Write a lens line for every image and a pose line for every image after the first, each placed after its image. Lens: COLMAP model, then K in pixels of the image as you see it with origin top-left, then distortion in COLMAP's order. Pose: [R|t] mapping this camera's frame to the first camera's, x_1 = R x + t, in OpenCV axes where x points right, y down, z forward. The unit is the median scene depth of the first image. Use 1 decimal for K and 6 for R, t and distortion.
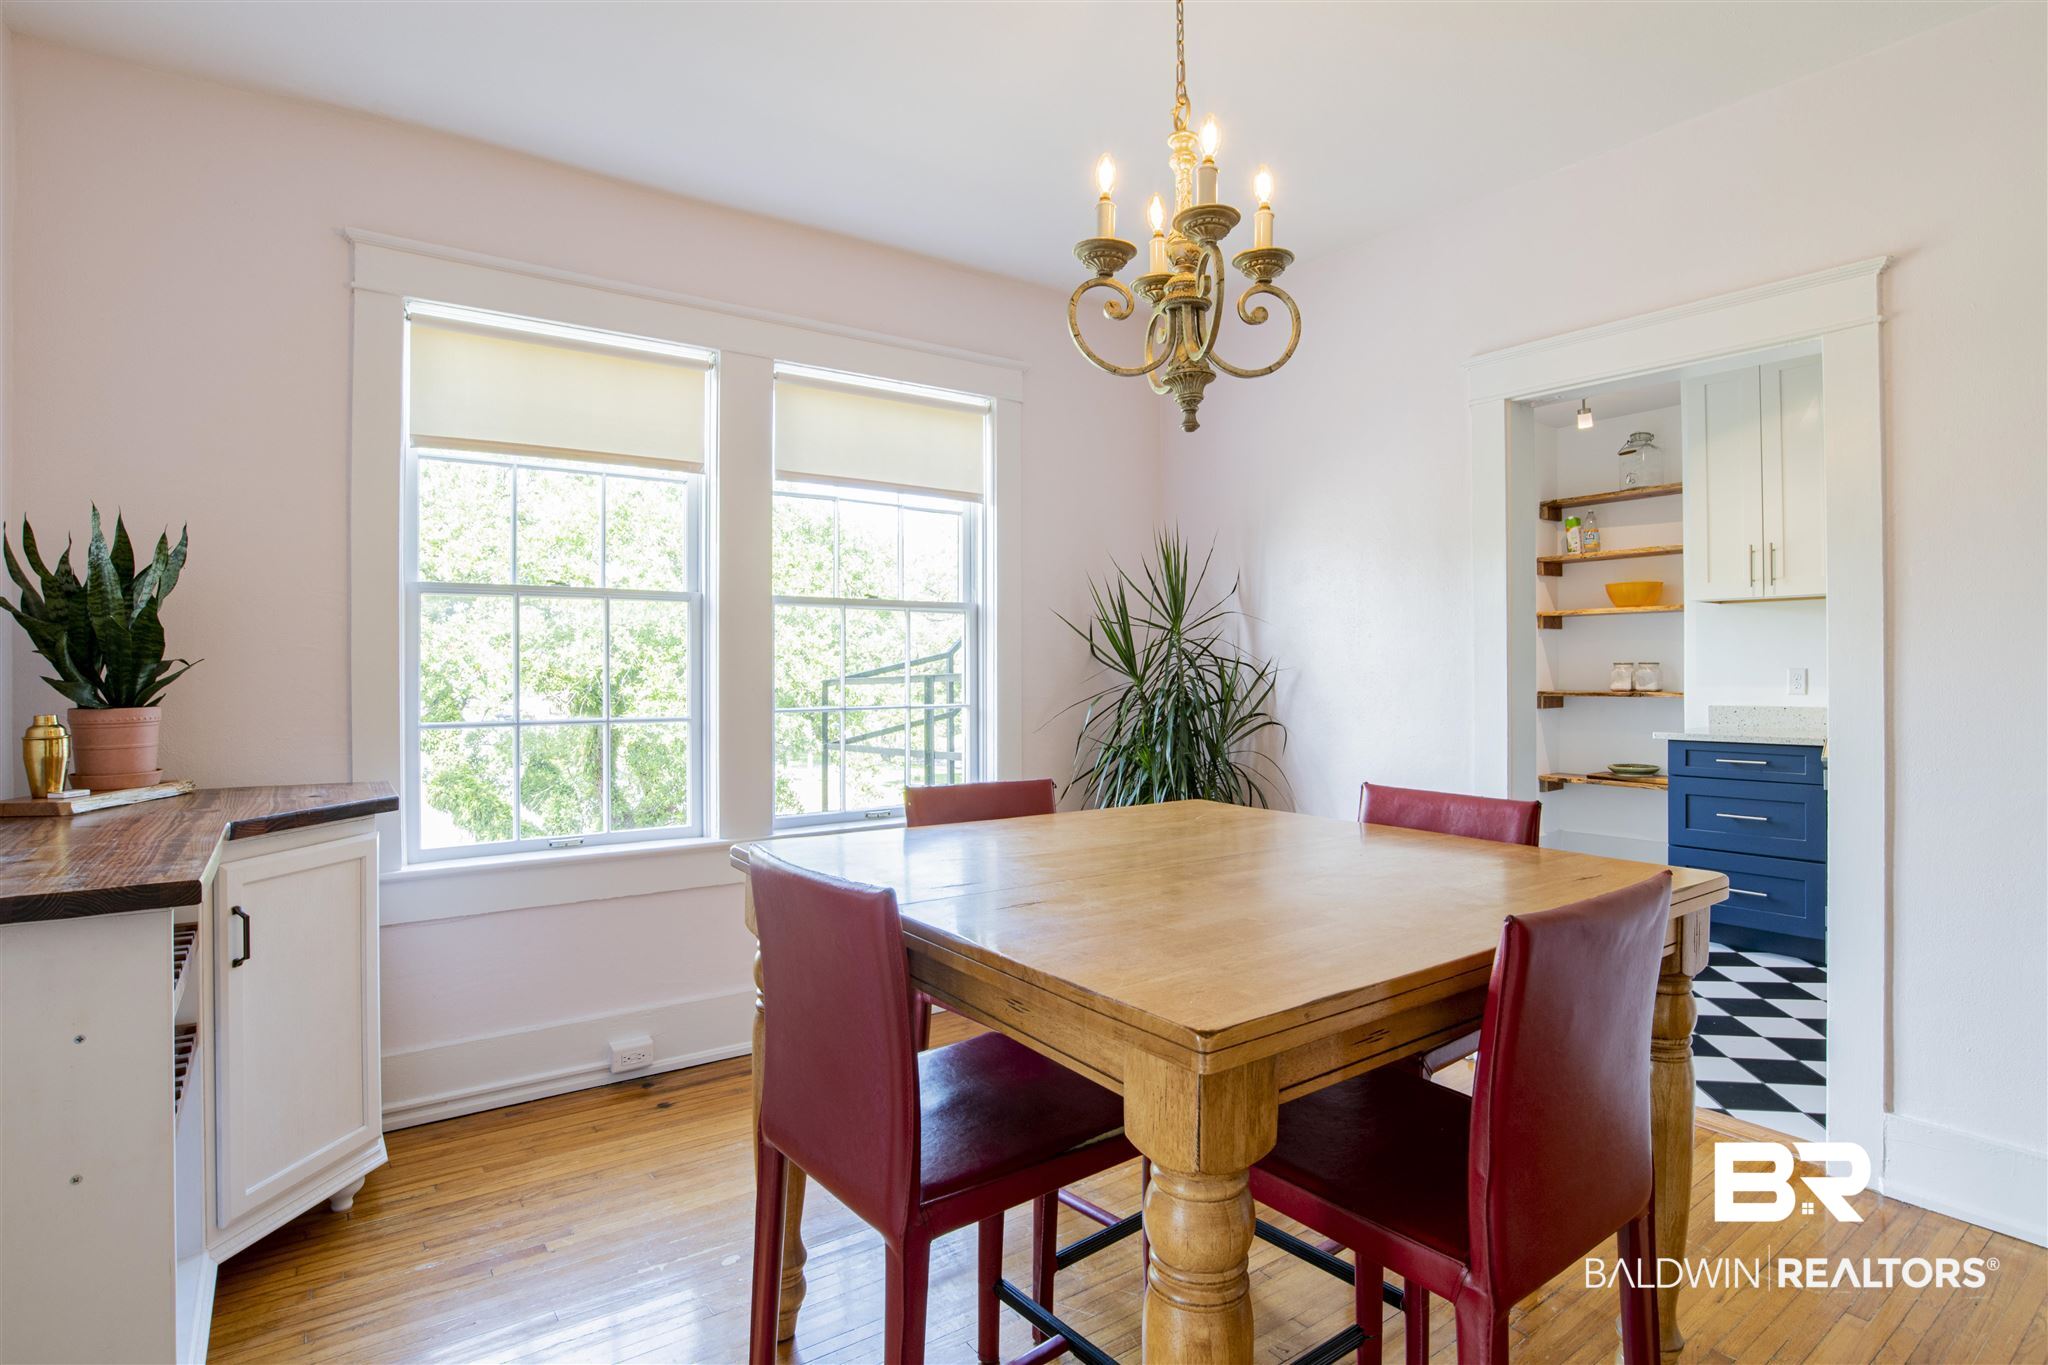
lens RADIAL K [[1064.9, 0, 1045.8], [0, 1064.9, 668.7], [0, 0, 1]] dist [-0.057207, 0.029401]
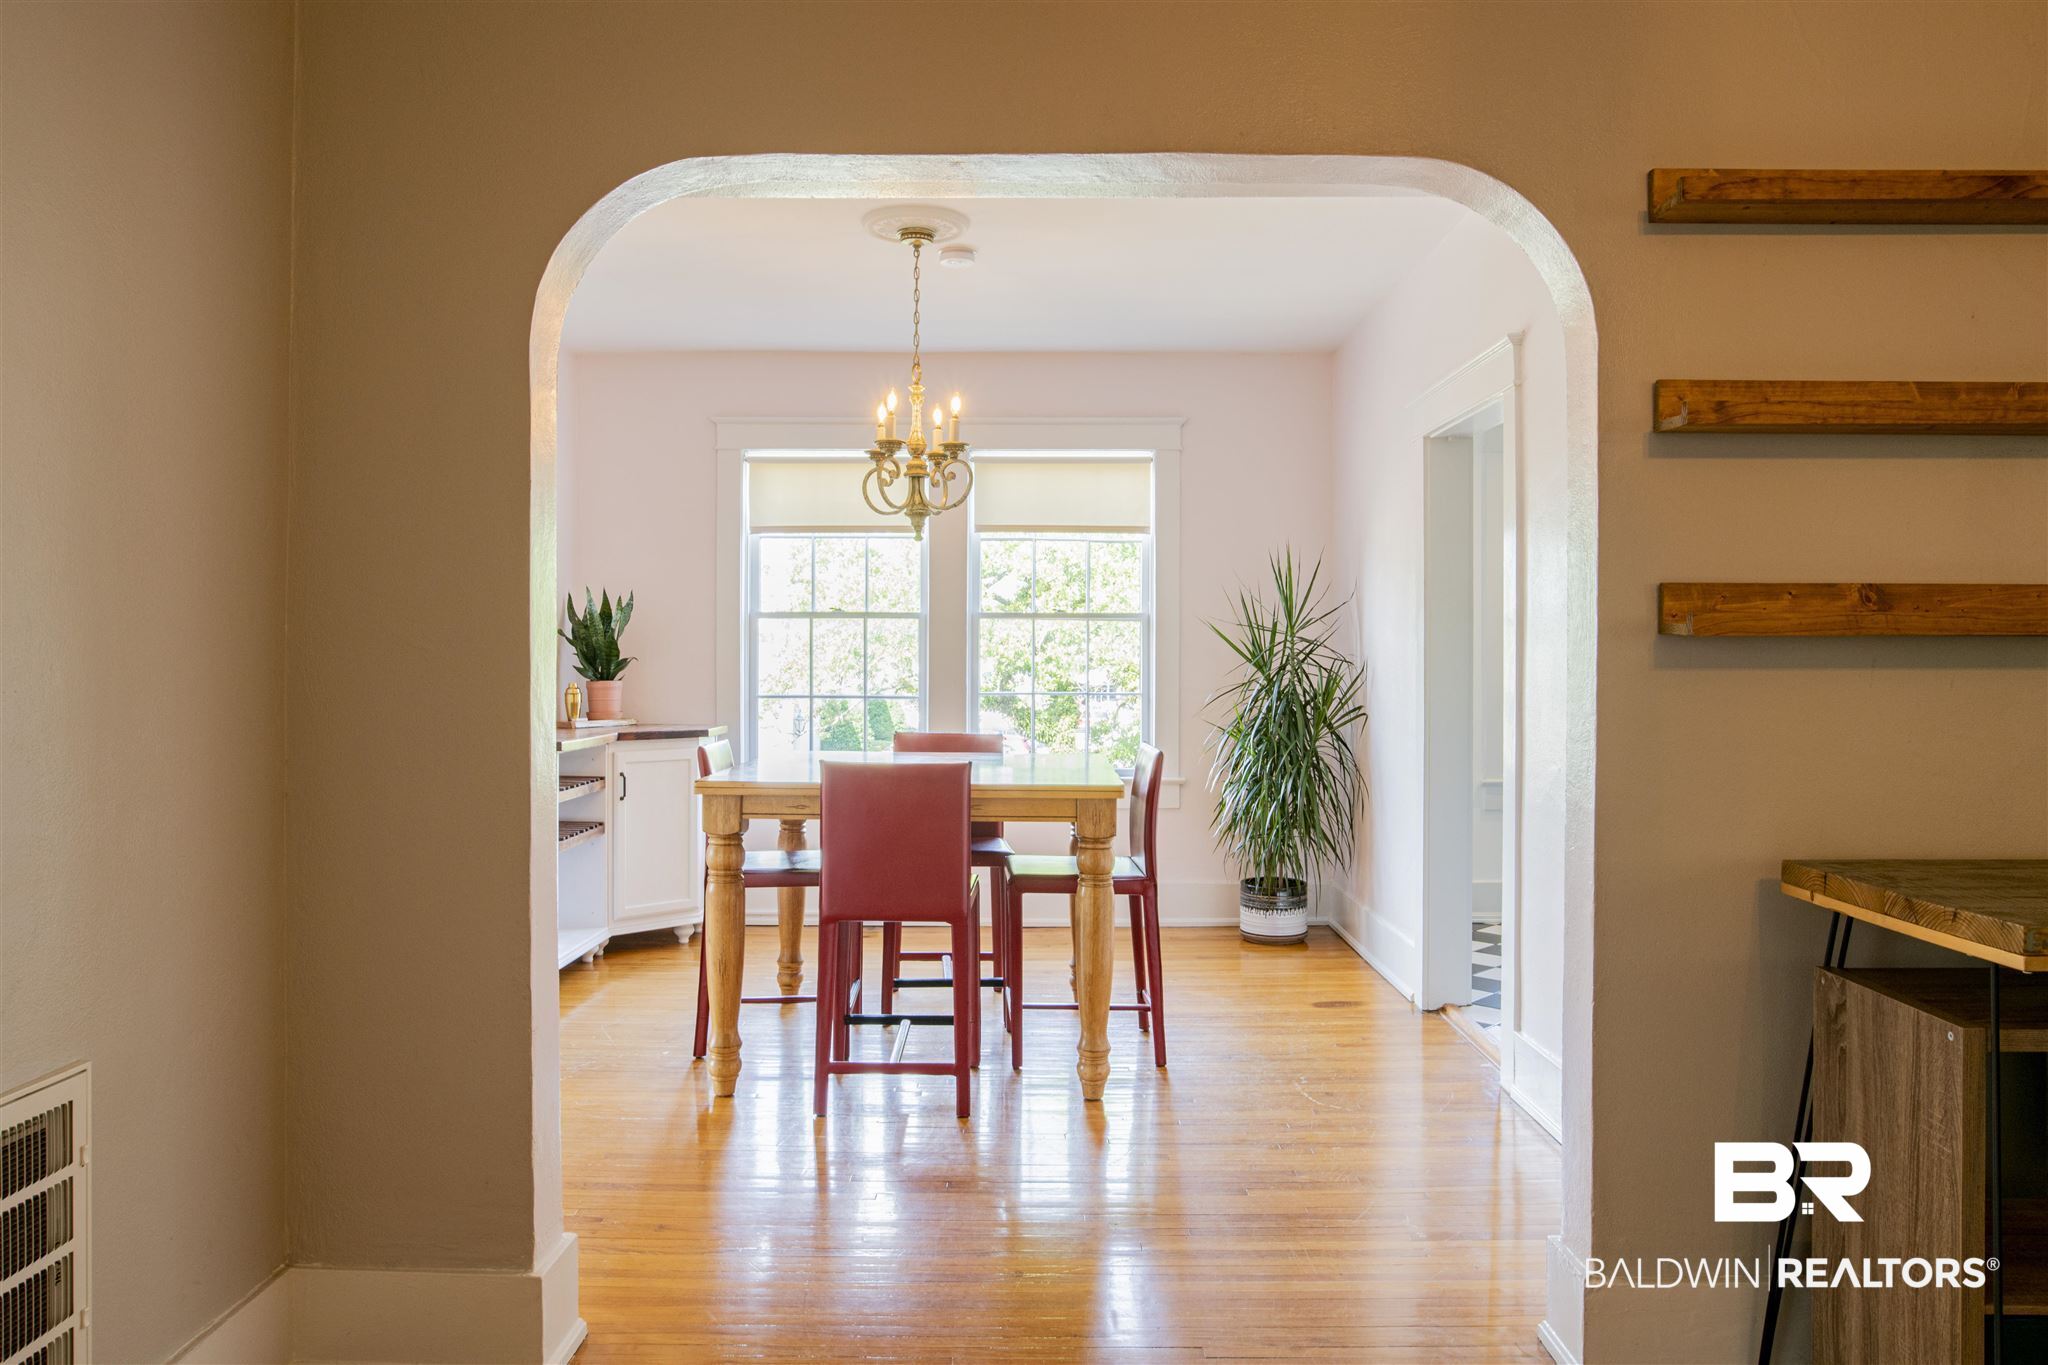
lens RADIAL K [[1361.4, 0, 1017.0], [0, 1361.4, 660.3], [0, 0, 1]] dist [-0.010066, -0.001552]
pose [[0.804551, 0.003278, -0.593874, 1.384667], [-0.003430, 0.999994, 0.000872, -0.009390], [0.593873, 0.001335, 0.804558, -0.703142]]
